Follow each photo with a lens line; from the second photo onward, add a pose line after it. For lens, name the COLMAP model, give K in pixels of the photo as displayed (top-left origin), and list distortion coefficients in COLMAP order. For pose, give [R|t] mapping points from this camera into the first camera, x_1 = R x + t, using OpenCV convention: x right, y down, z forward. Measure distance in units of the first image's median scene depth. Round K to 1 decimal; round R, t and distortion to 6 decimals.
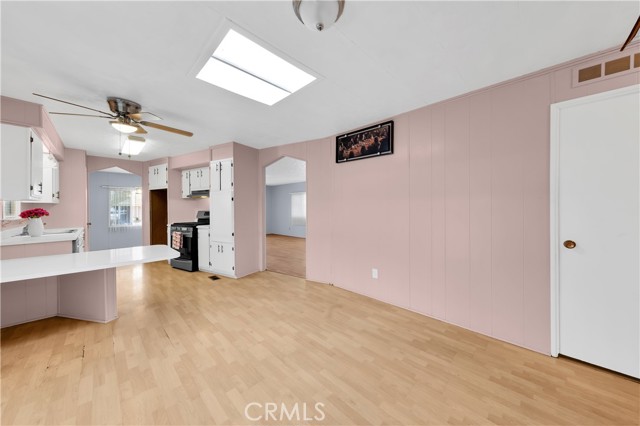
lens RADIAL K [[218.1, 0, 320.7], [0, 218.1, 206.7], [0, 0, 1]] dist [0.000494, 0.000065]
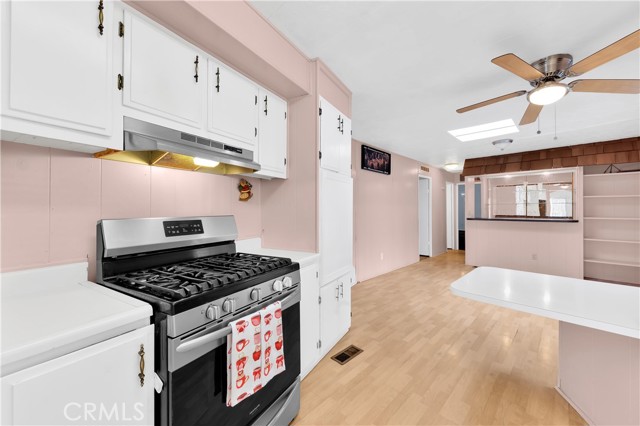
lens RADIAL K [[253.1, 0, 320.9], [0, 253.1, 204.1], [0, 0, 1]] dist [-0.000258, -0.000102]
pose [[-0.005174, 0.026208, 0.999643, -1.010575], [-0.008570, 0.999619, -0.026252, 0.012496], [-0.999950, -0.008703, -0.004948, 1.025567]]
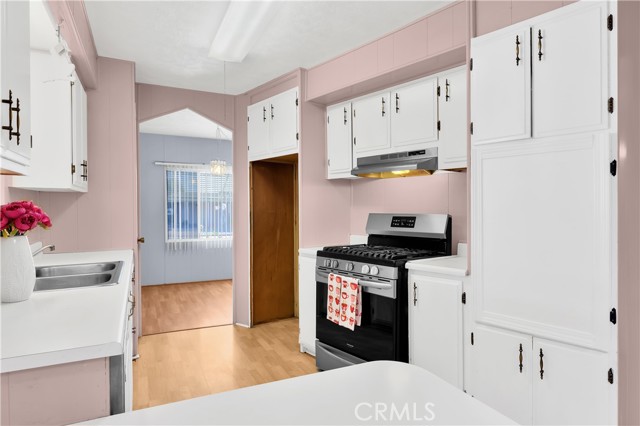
lens RADIAL K [[395.1, 0, 320.0], [0, 395.1, 213.0], [0, 0, 1]] dist [-0.002377, -0.000269]
pose [[0.932973, 0.010873, -0.359783, -0.517979], [-0.003641, 0.999778, 0.020774, 0.006620], [0.359929, -0.018071, 0.932805, 0.459369]]
